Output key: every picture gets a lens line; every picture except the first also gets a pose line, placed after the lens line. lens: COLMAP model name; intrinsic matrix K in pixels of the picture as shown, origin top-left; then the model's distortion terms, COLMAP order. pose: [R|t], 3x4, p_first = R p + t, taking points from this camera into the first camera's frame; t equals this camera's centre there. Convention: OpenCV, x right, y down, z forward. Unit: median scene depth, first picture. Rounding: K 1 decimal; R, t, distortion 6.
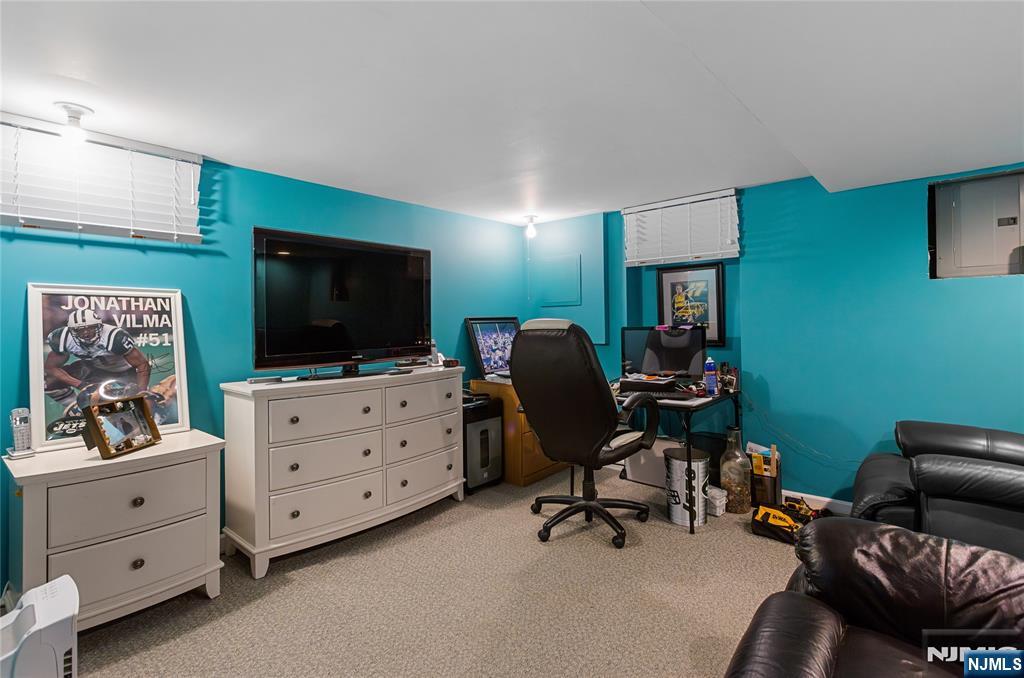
lens RADIAL K [[493.9, 0, 510.4], [0, 493.9, 333.9], [0, 0, 1]] dist [-0.000235, -0.000686]
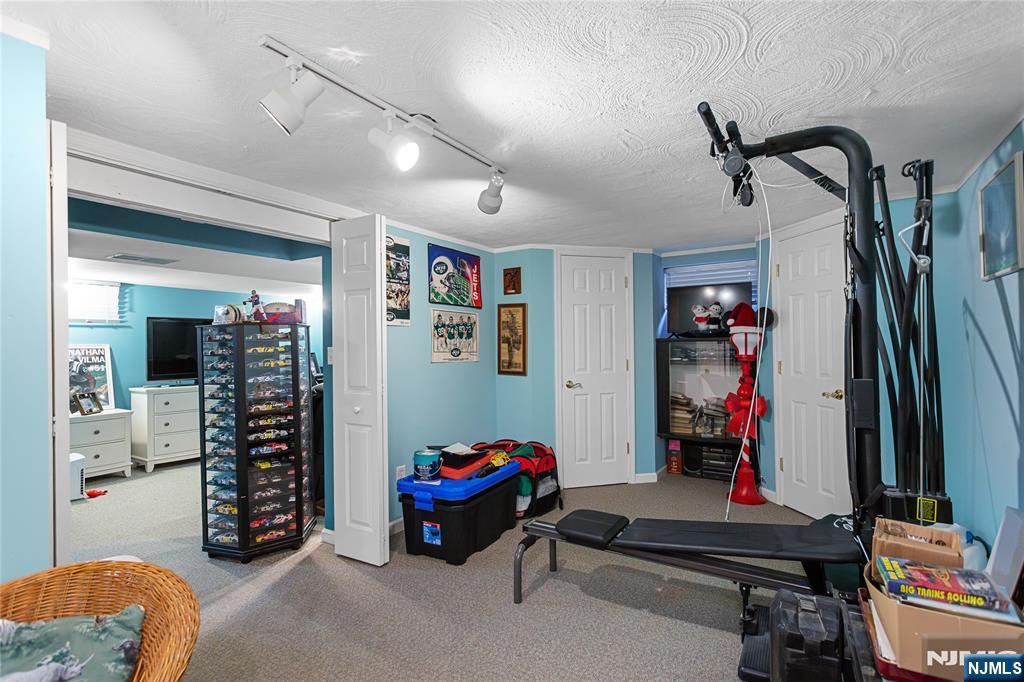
lens RADIAL K [[493.9, 0, 507.4], [0, 493.9, 350.6], [0, 0, 1]] dist [-0.000235, -0.000686]
pose [[0.987934, -0.005103, 0.154789, 0.745953], [0.006577, 0.999938, -0.009009, -0.033967], [-0.154734, 0.009918, 0.987906, -1.456803]]
